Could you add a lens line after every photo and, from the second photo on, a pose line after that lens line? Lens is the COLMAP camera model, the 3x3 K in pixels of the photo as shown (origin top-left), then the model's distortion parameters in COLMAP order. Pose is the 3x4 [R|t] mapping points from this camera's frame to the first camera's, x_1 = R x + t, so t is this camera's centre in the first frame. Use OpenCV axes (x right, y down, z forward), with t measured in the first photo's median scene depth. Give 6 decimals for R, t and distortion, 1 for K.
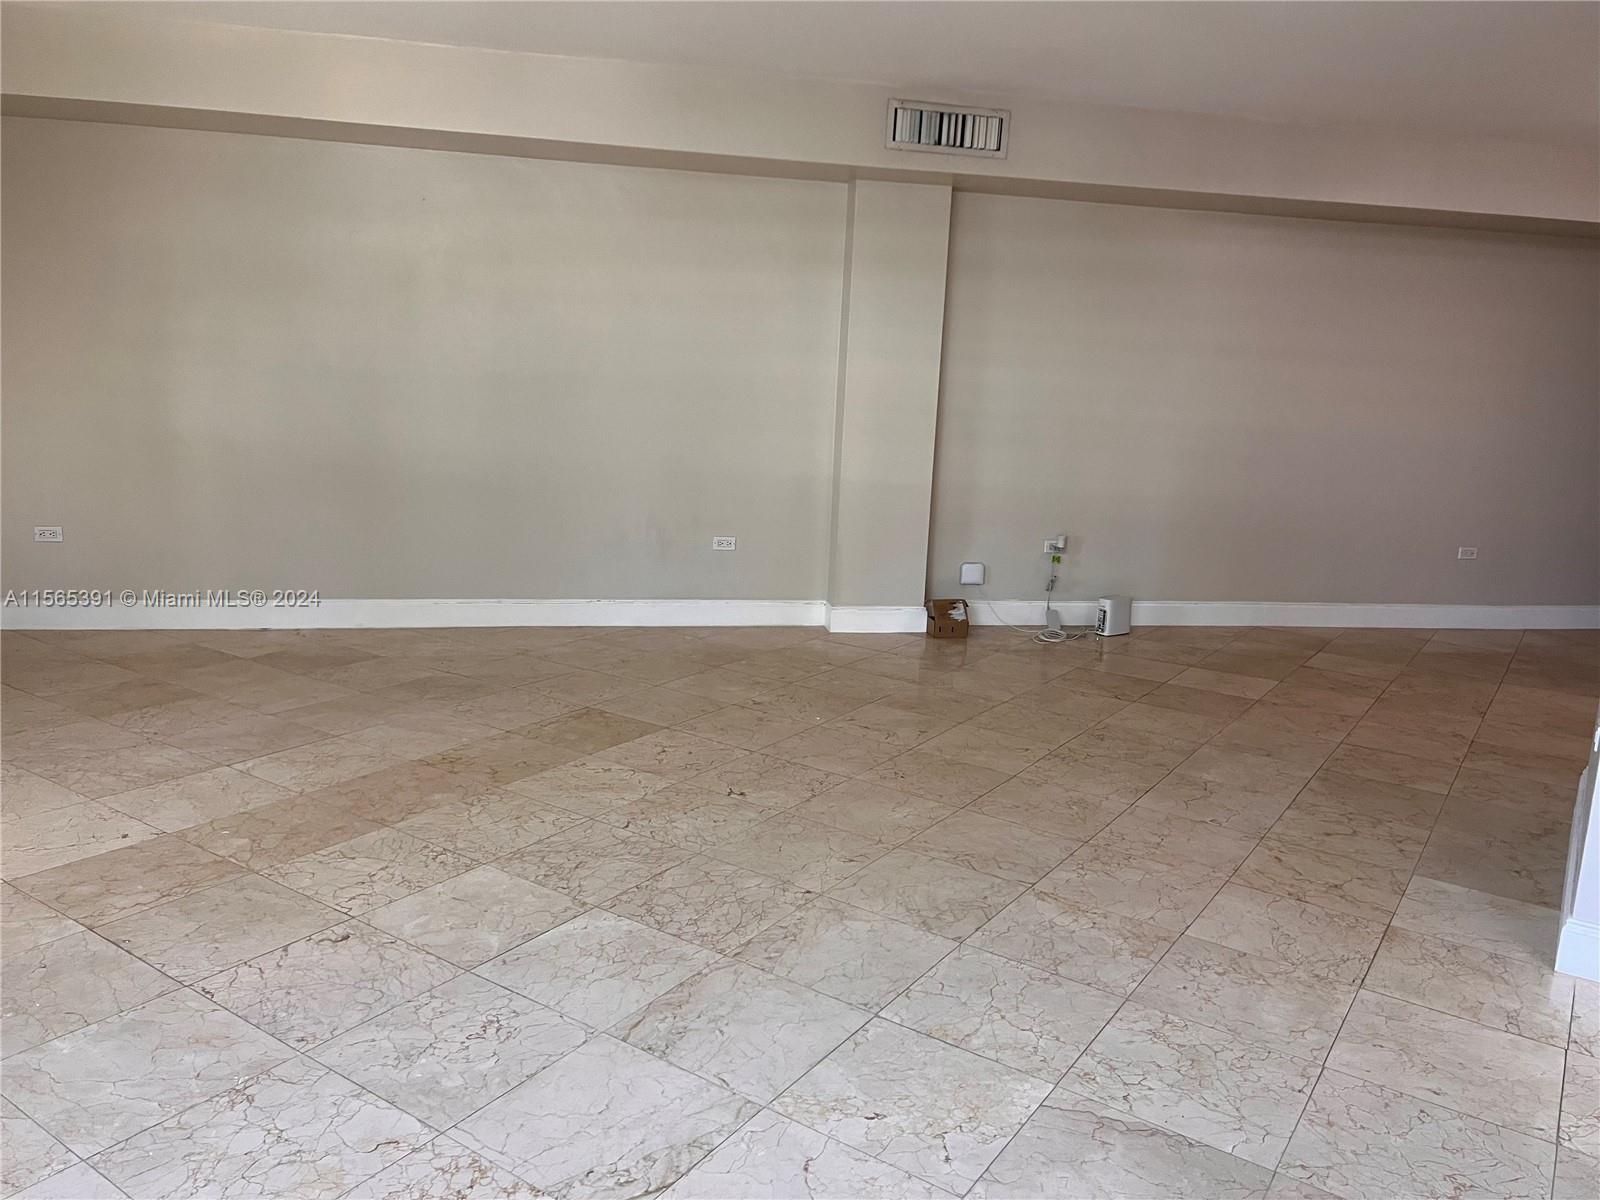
lens RADIAL K [[1197.7, 0, 801.3], [0, 1197.7, 581.8], [0, 0, 1]] dist [0.061812, -0.068476]
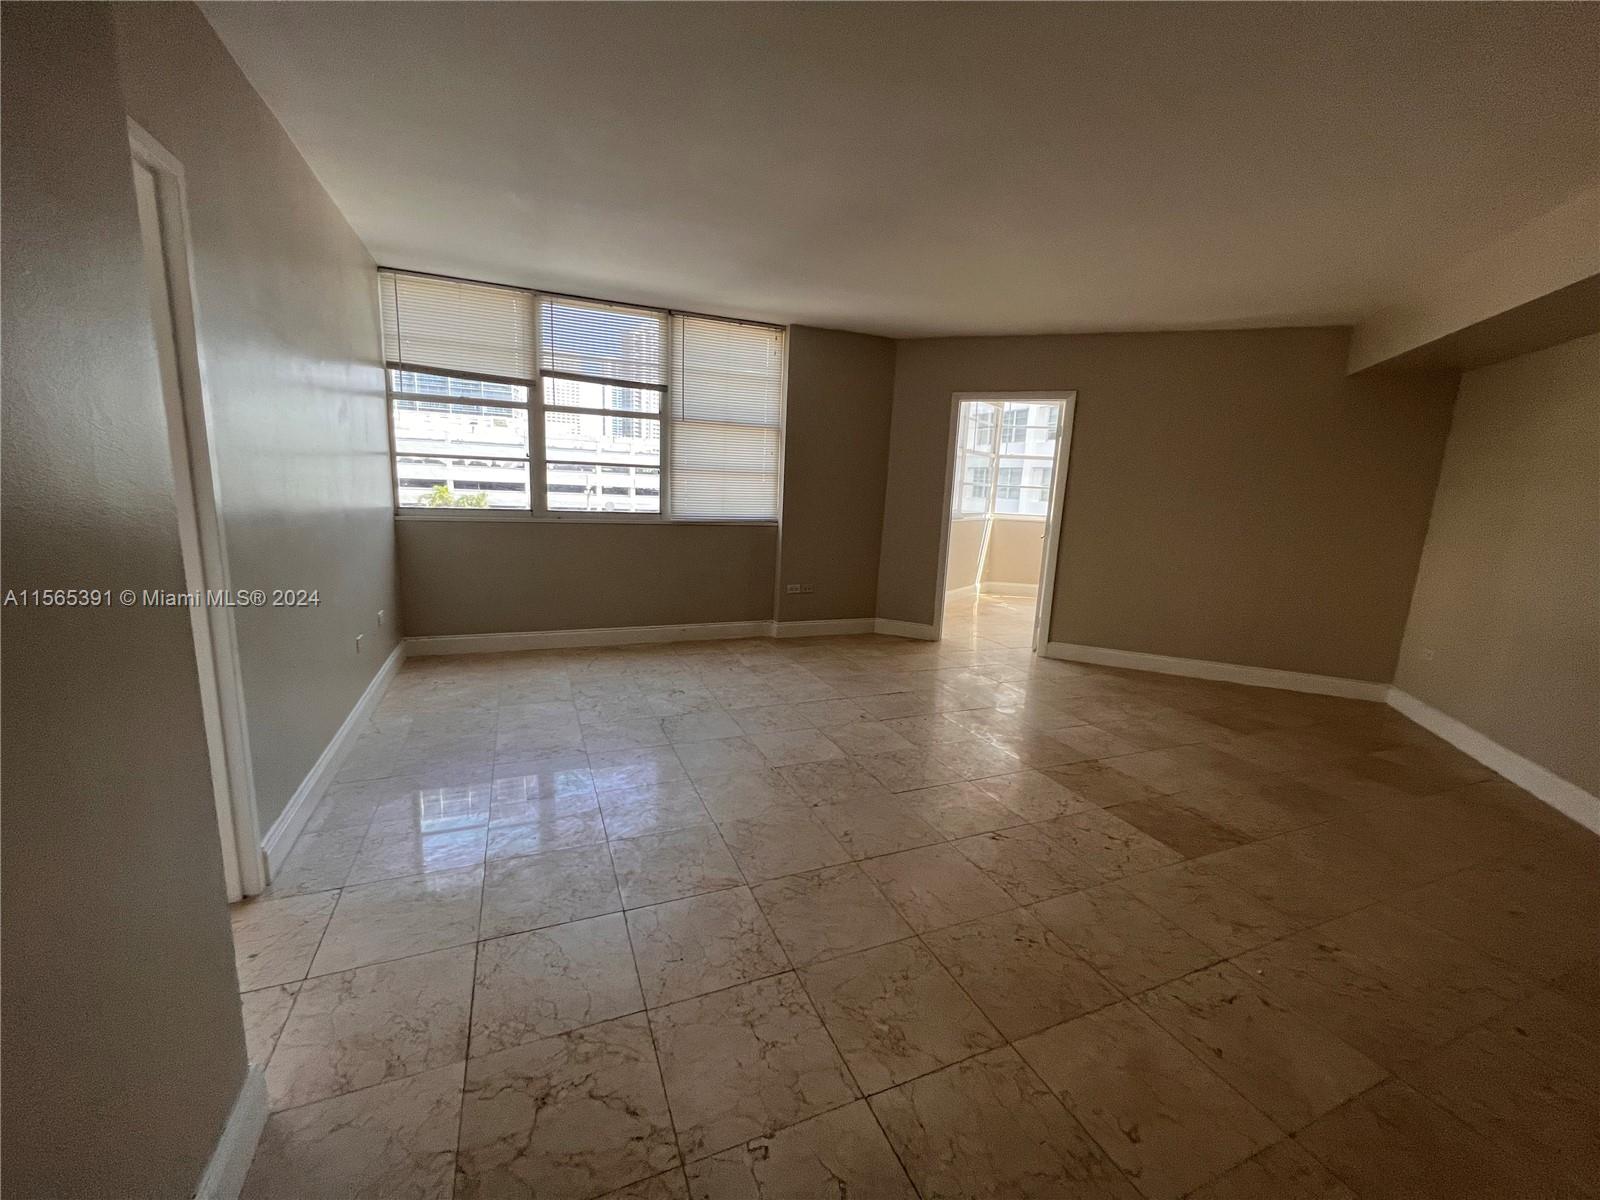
lens RADIAL K [[641.3, 0, 800.1], [0, 641.3, 600.6], [0, 0, 1]] dist [-0.001728, 0.001091]
pose [[-0.538153, 0.082208, -0.838828, 0.482252], [-0.220563, 0.946815, 0.234294, -0.134095], [0.813476, 0.311101, -0.491399, 0.887646]]
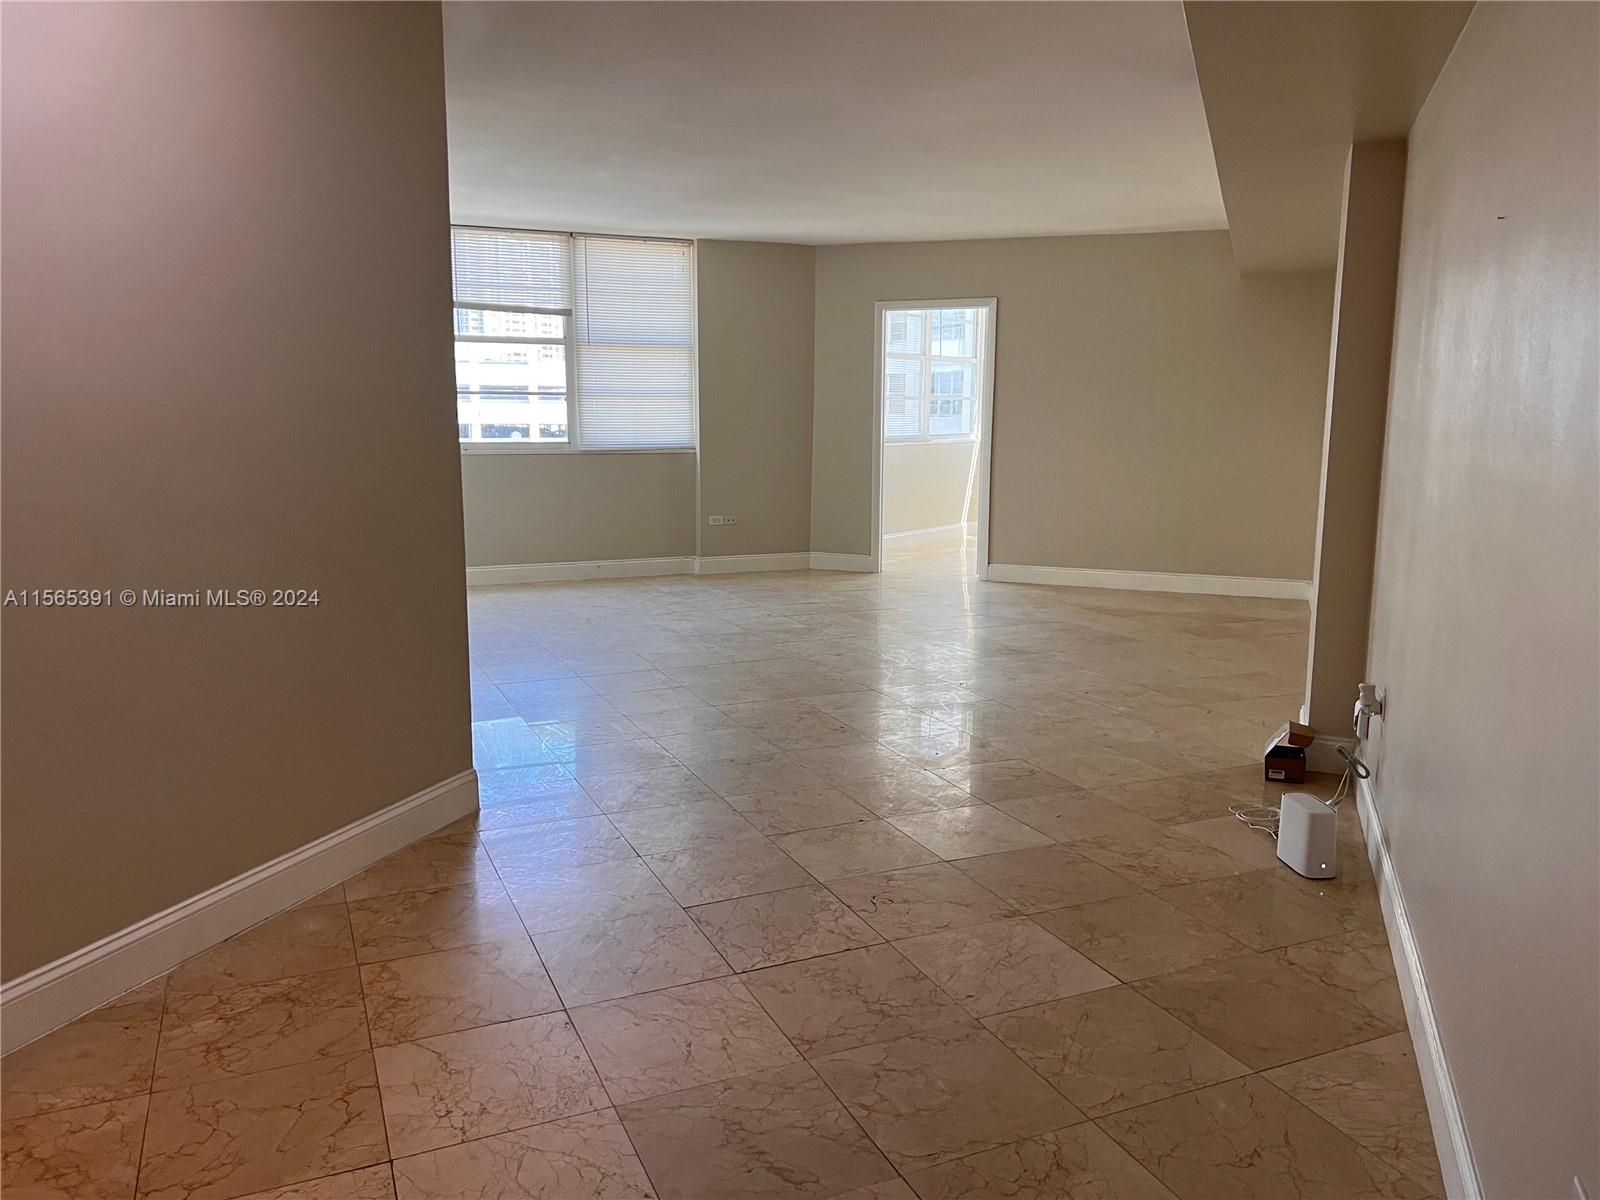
lens RADIAL K [[1197.7, 0, 807.6], [0, 1197.7, 607.2], [0, 0, 1]] dist [0.061812, -0.068476]
pose [[-0.525519, 0.090029, -0.846005, 1.150285], [-0.183790, 0.958893, 0.216208, -0.202322], [0.830693, 0.269109, -0.487369, 1.453465]]
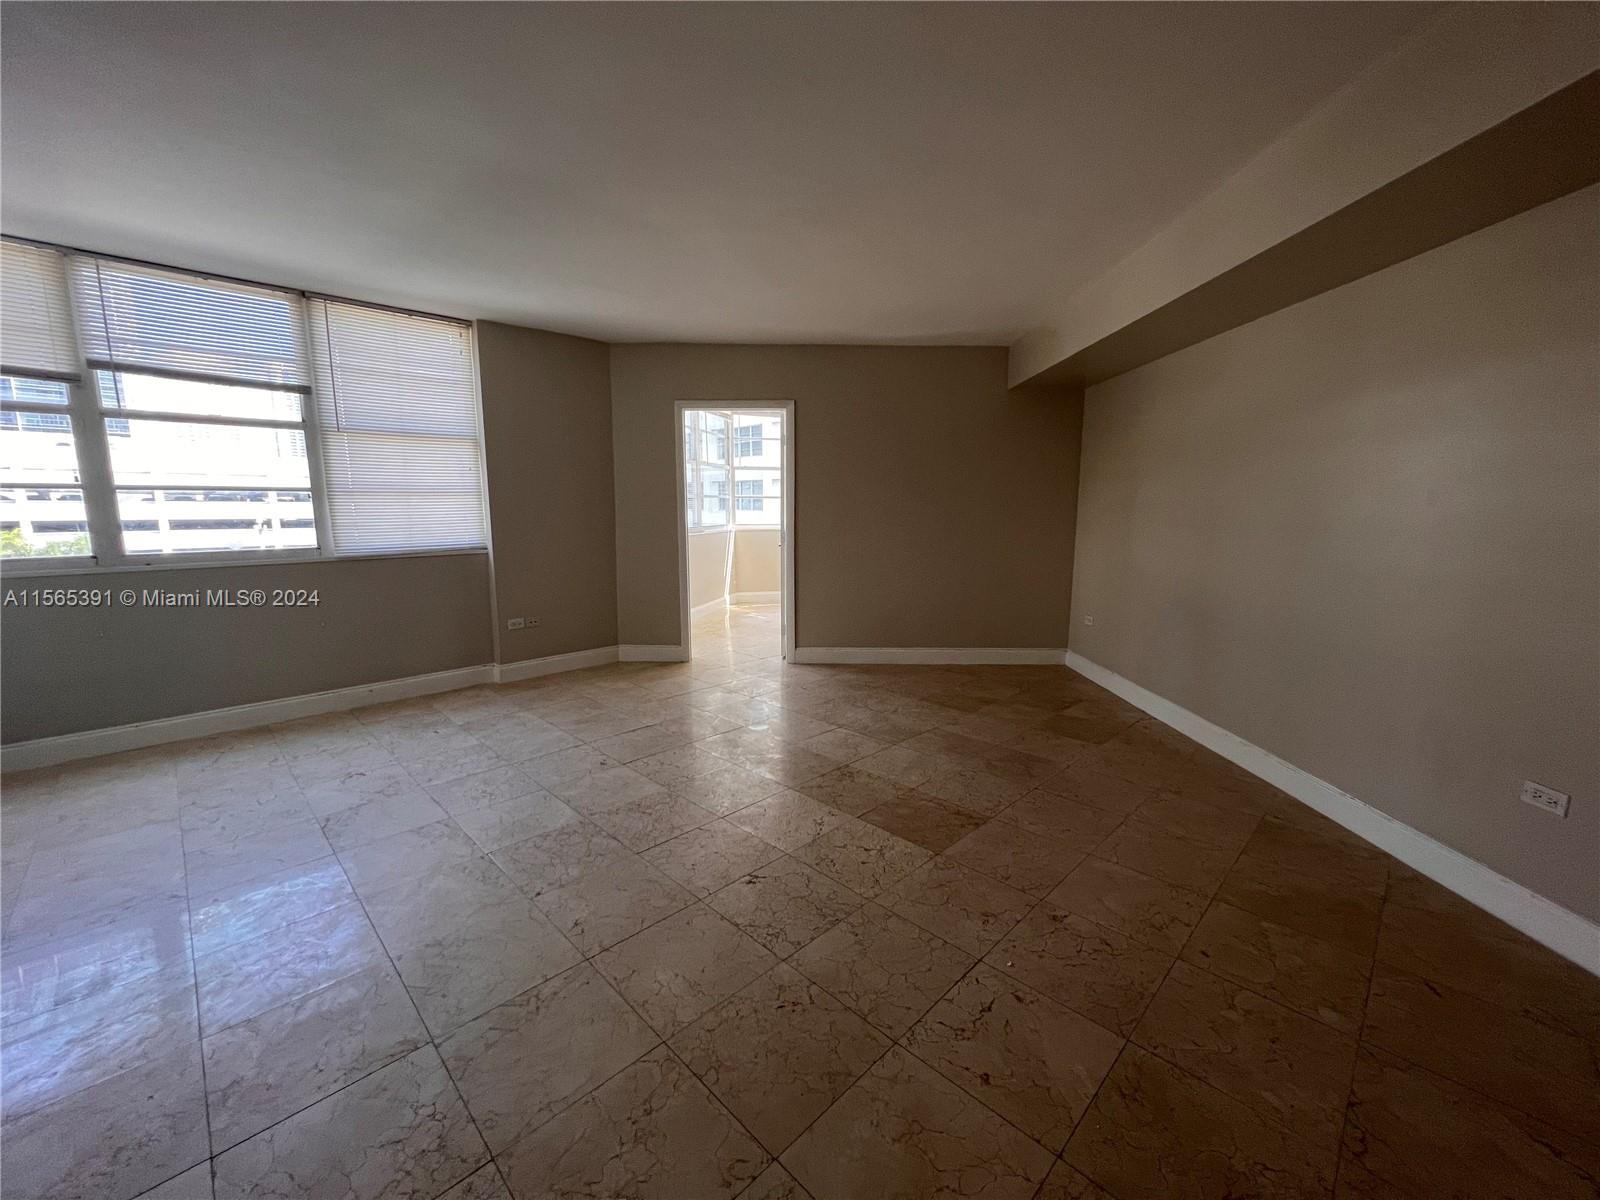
lens RADIAL K [[641.3, 0, 800.9], [0, 641.3, 599.8], [0, 0, 1]] dist [-0.001728, 0.001091]
pose [[-0.189556, 0.098539, -0.976913, 0.404559], [-0.186130, 0.973304, 0.134291, -0.134742], [0.964066, 0.207288, -0.166155, 0.890545]]
